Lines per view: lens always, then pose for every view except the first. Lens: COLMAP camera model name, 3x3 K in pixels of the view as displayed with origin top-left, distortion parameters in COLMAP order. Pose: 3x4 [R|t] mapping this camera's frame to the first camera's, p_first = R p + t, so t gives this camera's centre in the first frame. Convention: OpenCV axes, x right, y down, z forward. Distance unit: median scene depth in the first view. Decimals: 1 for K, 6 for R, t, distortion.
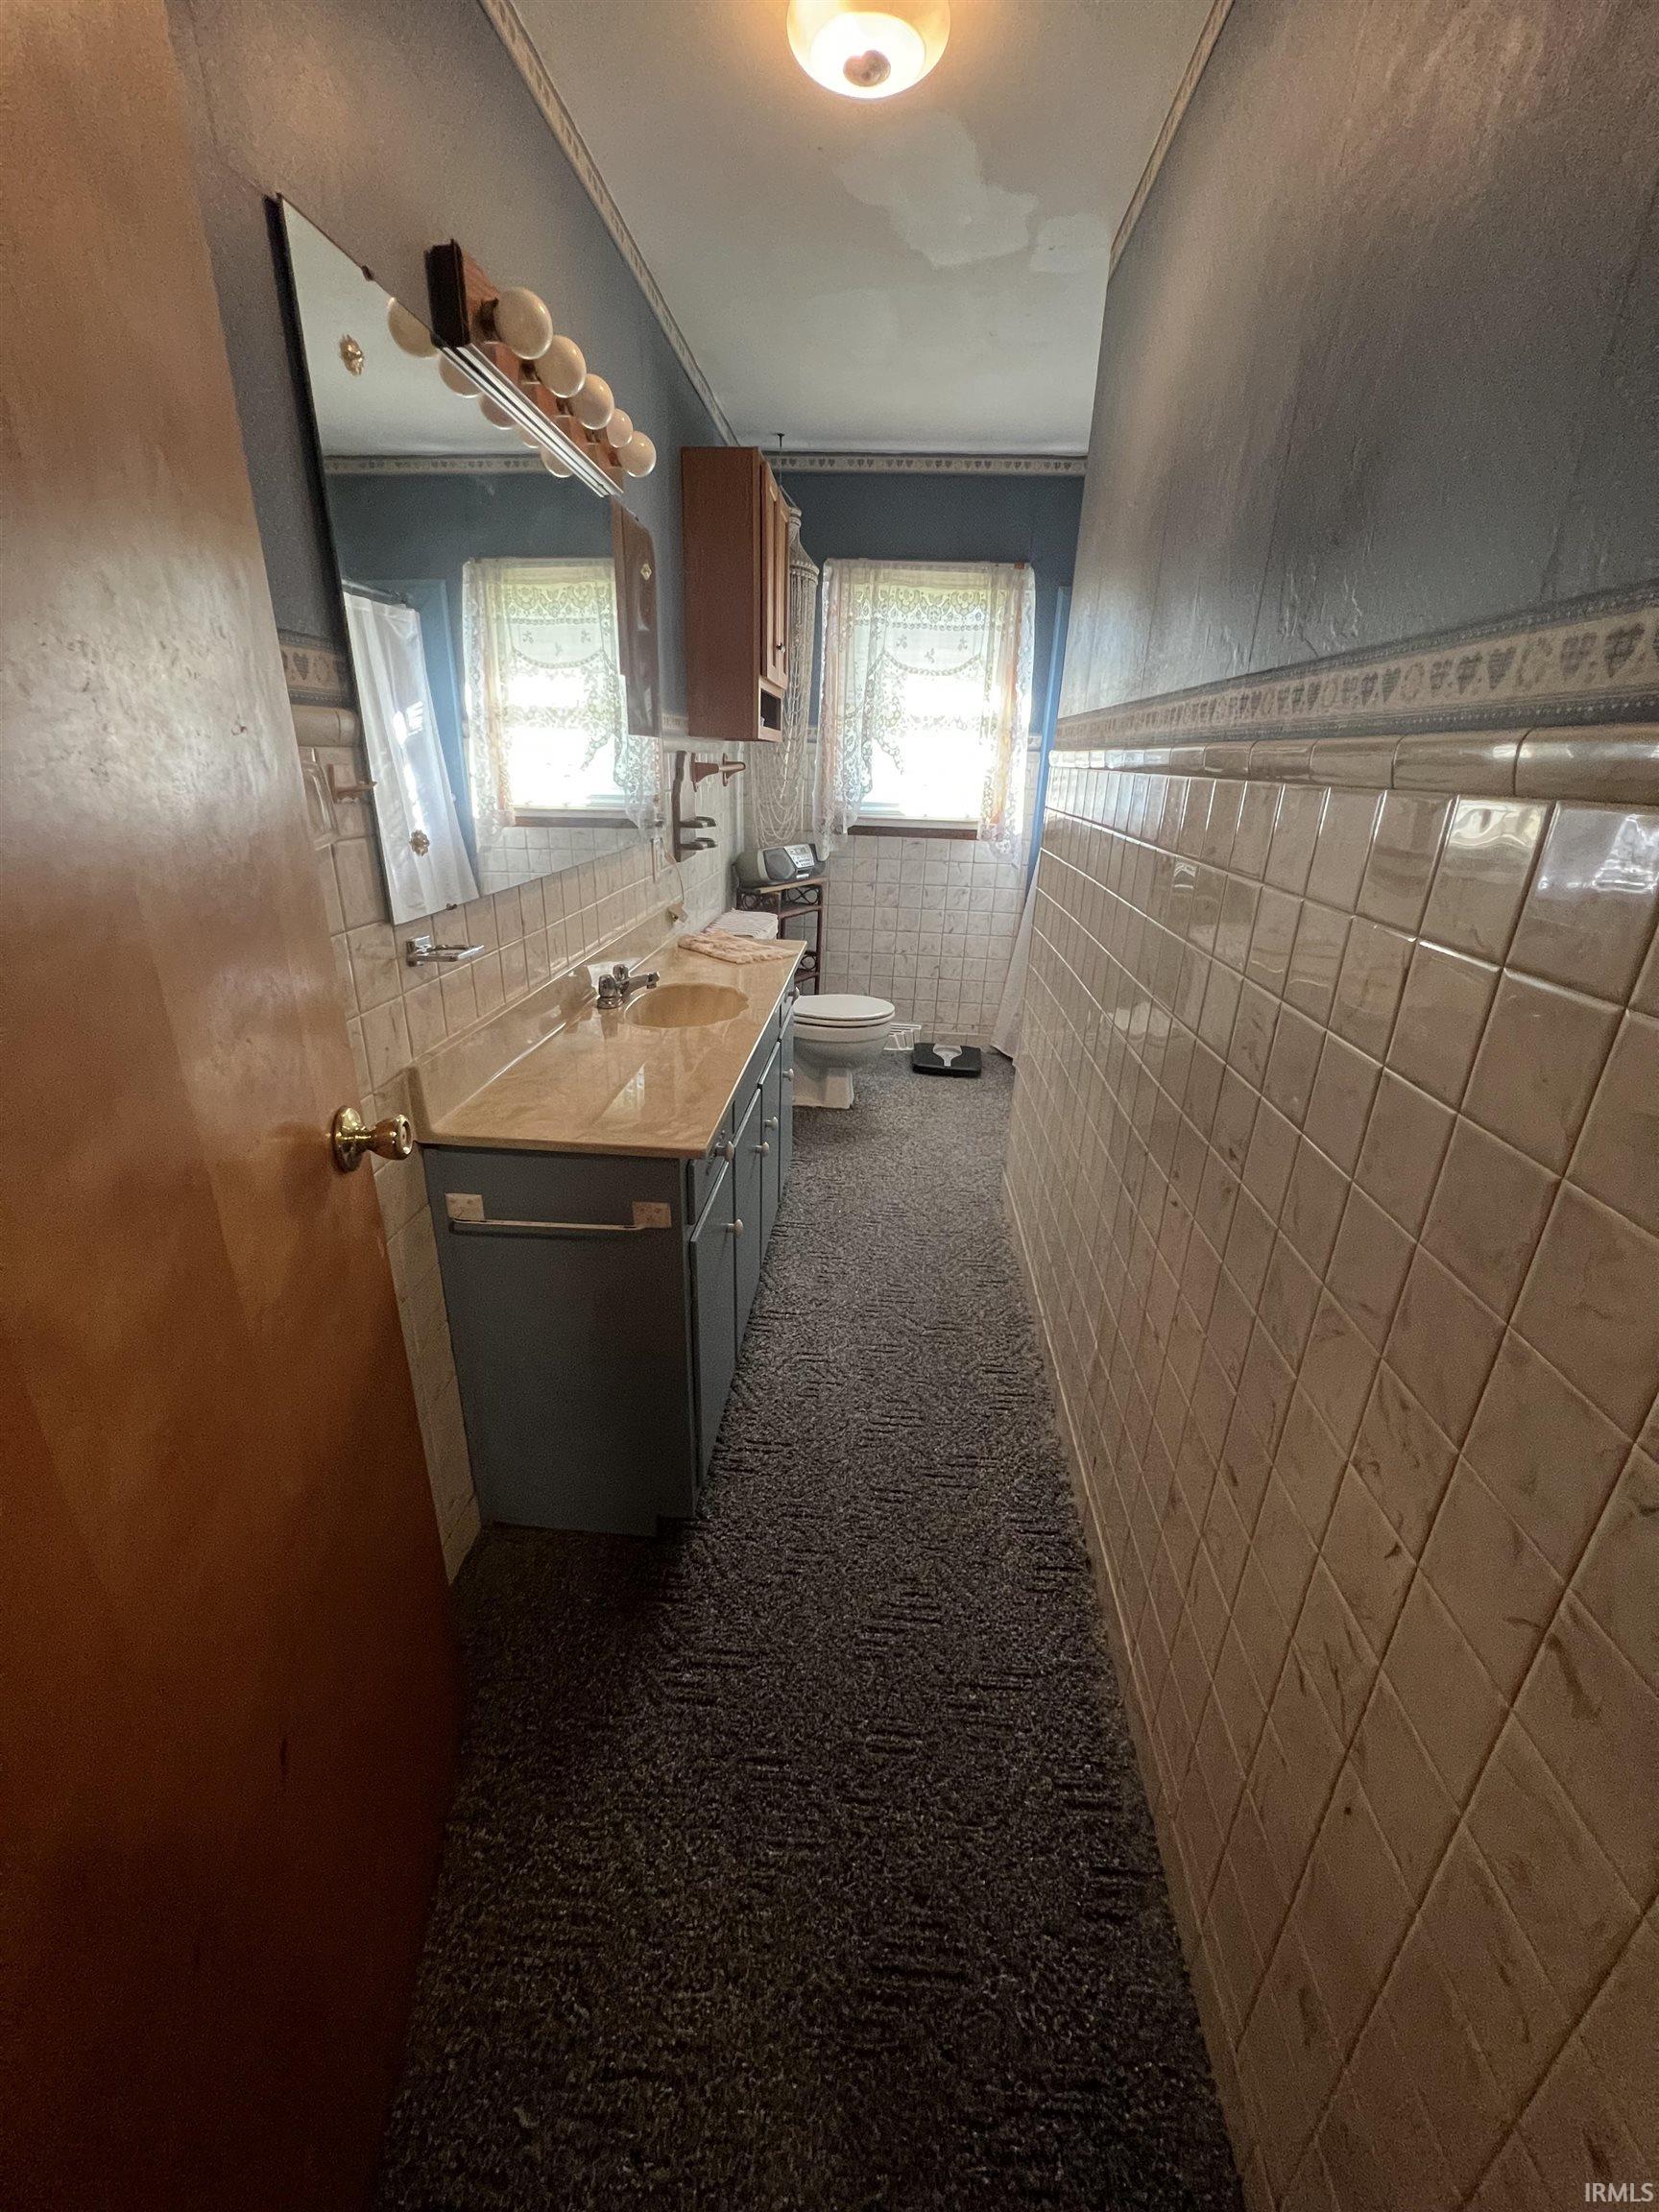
lens RADIAL K [[885.4, 0, 822.1], [0, 885.4, 1115.1], [0, 0, 1]] dist [-0.001190, -0.000035]
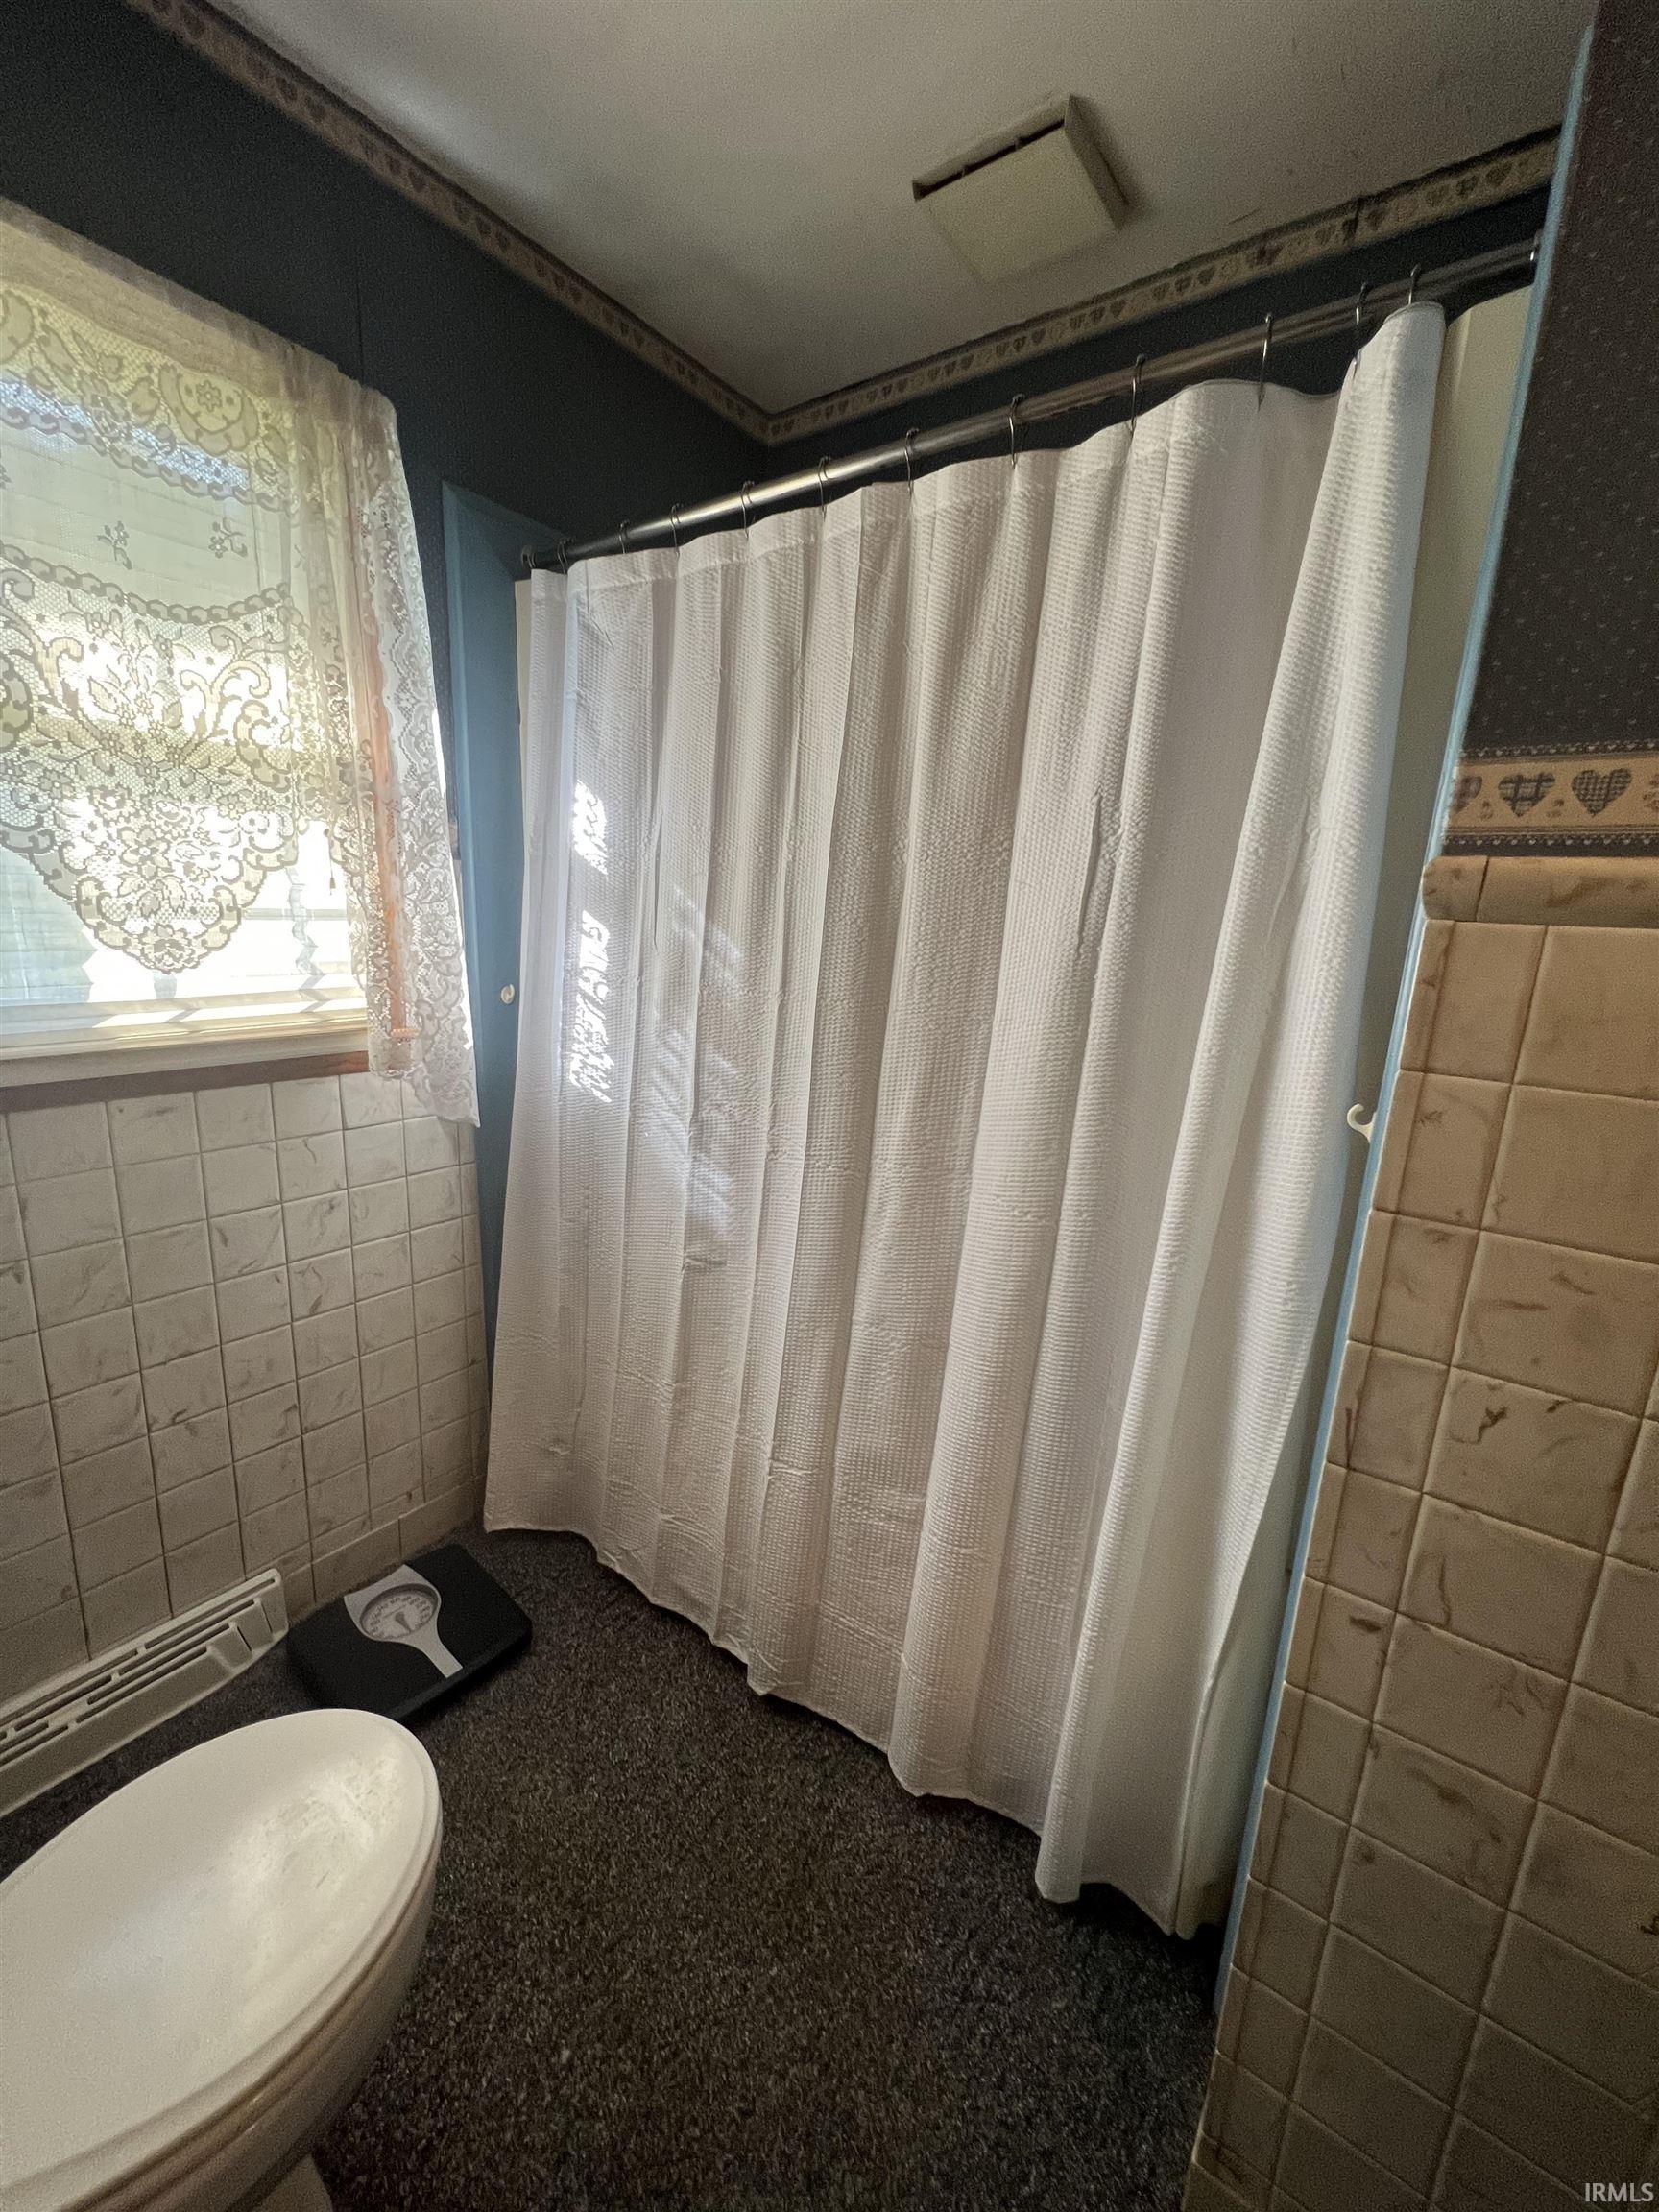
lens RADIAL K [[884.2, 0, 823.4], [0, 884.2, 1111.8], [0, 0, 1]] dist [-0.000235, -0.000043]
pose [[0.530991, -0.194725, 0.824700, -0.038068], [0.293385, 0.955291, 0.036661, -0.265650], [-0.794967, 0.222488, 0.564381, 0.664952]]
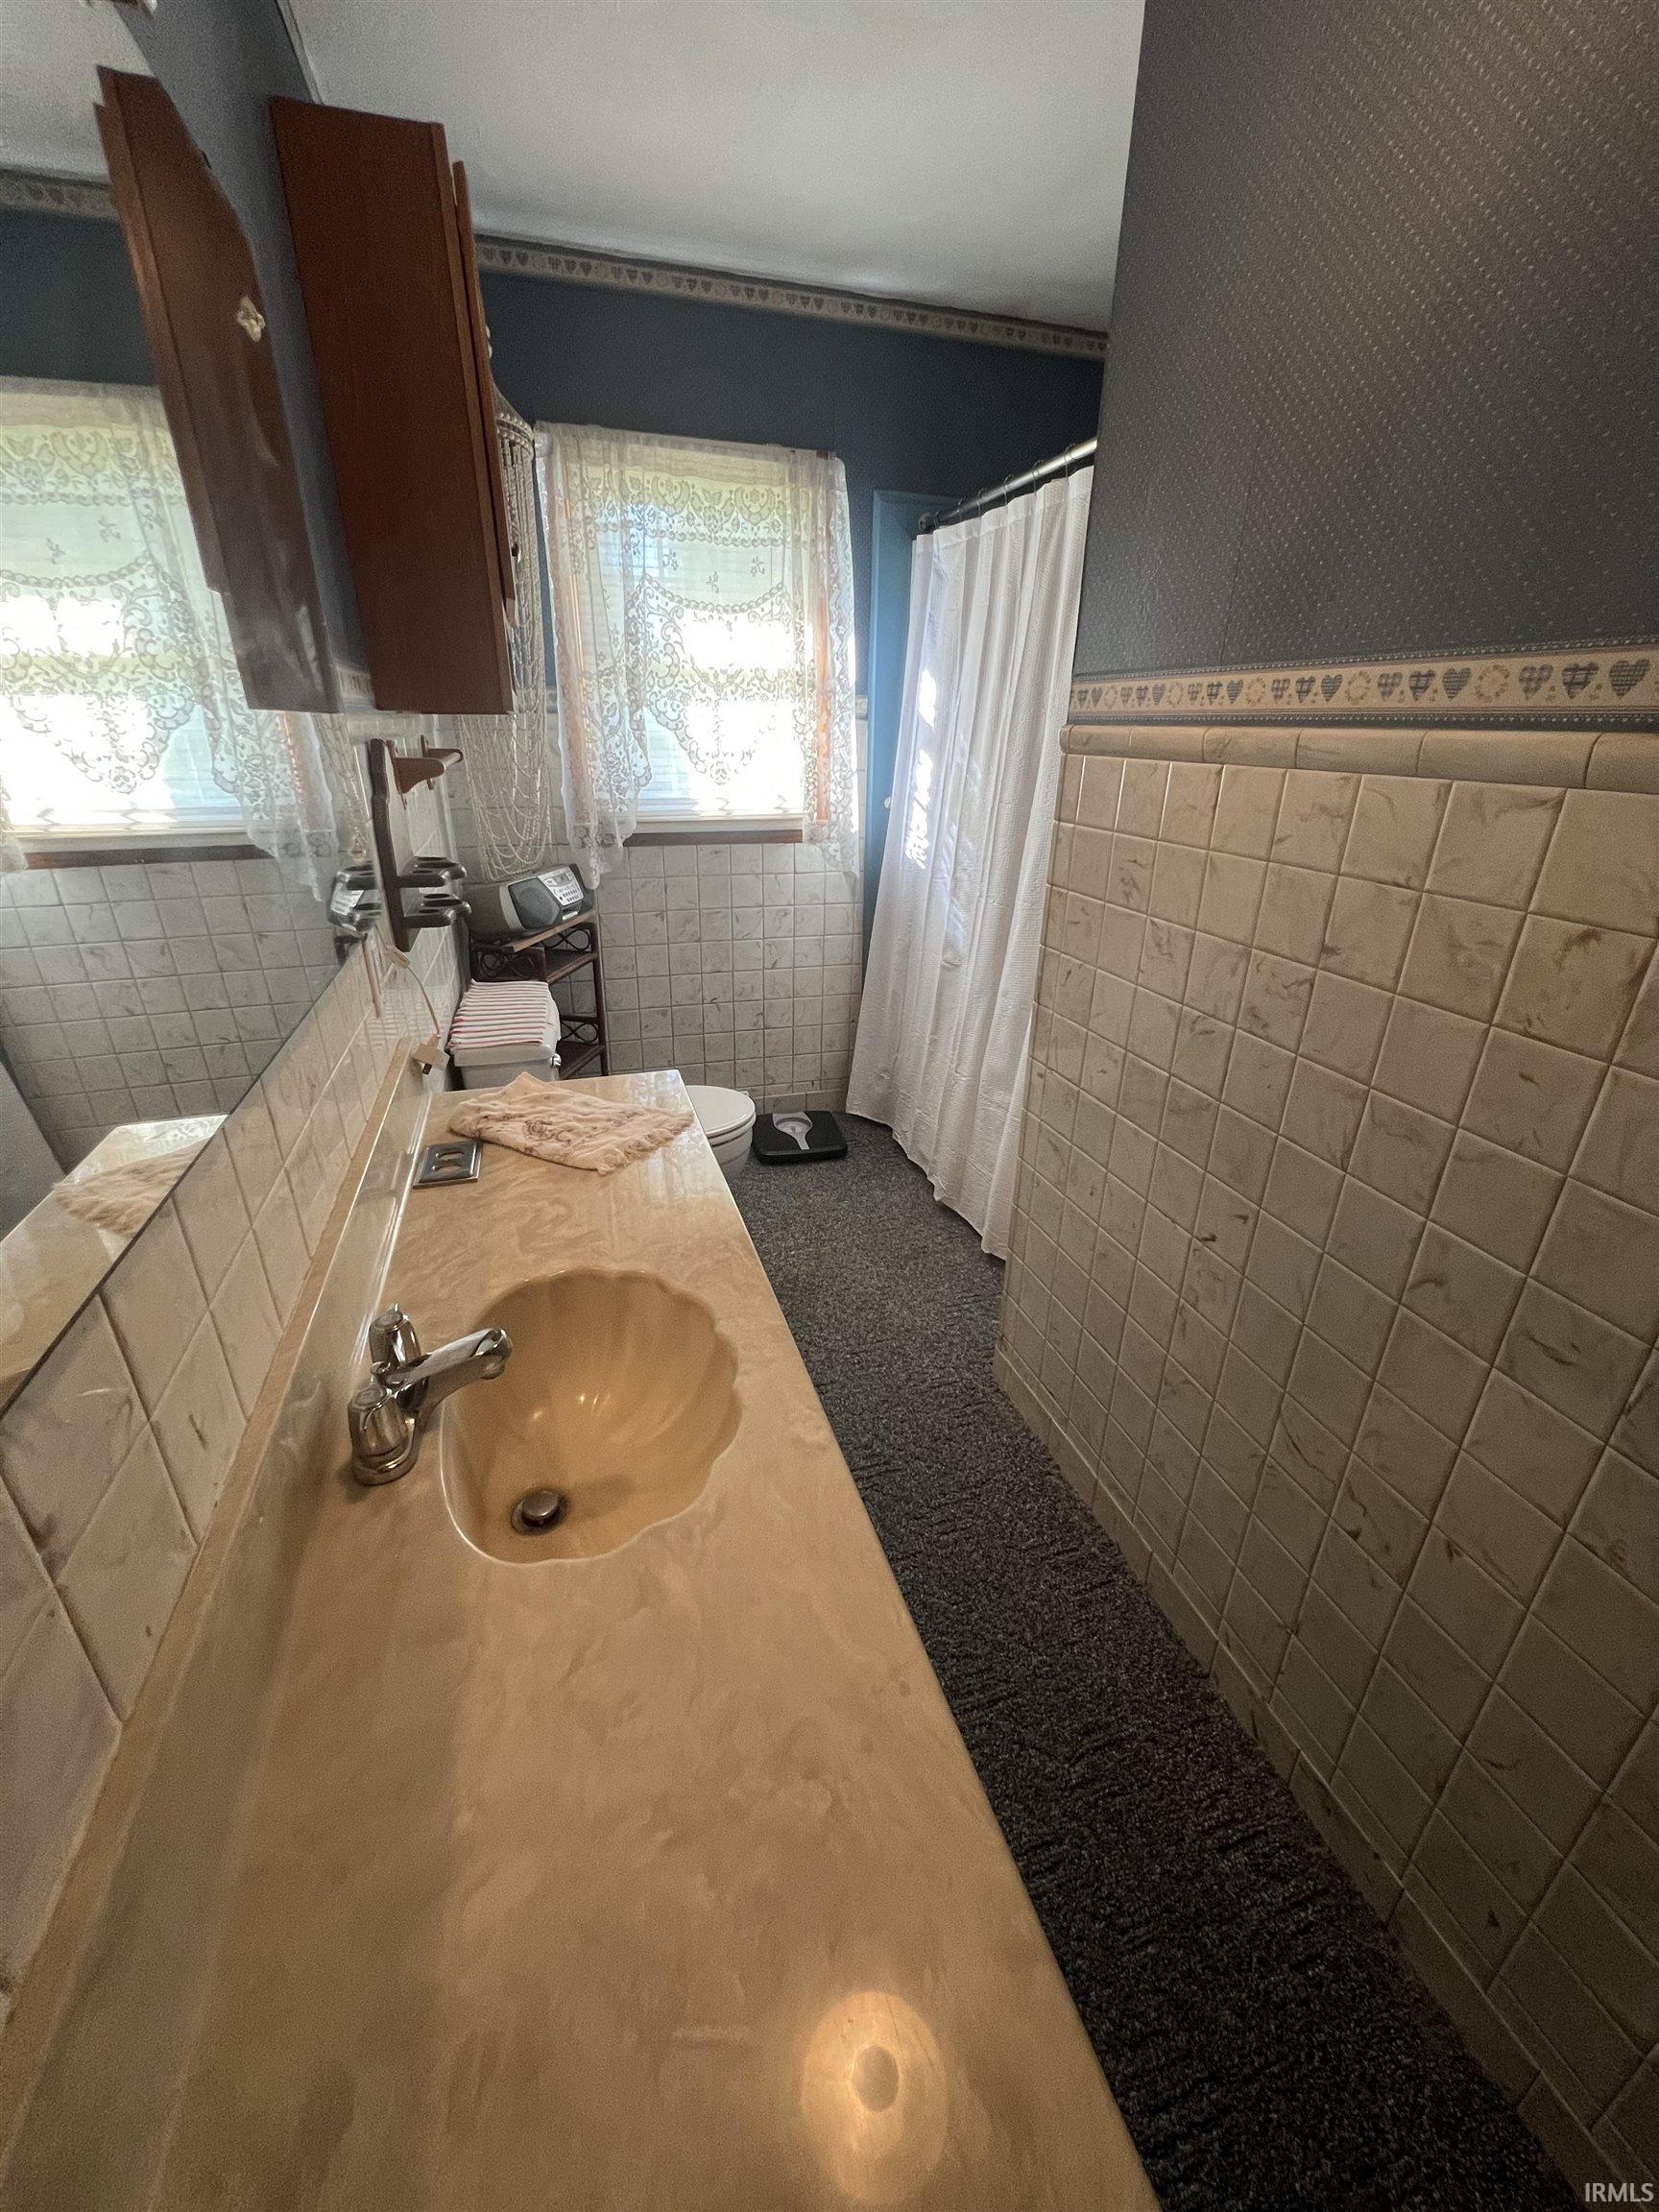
lens RADIAL K [[884.2, 0, 823.4], [0, 884.2, 1111.8], [0, 0, 1]] dist [-0.000235, -0.000043]
pose [[0.930510, -0.165116, 0.326938, -0.089251], [0.152910, 0.986237, 0.062885, -0.141262], [-0.332822, -0.008523, 0.942951, 0.315060]]
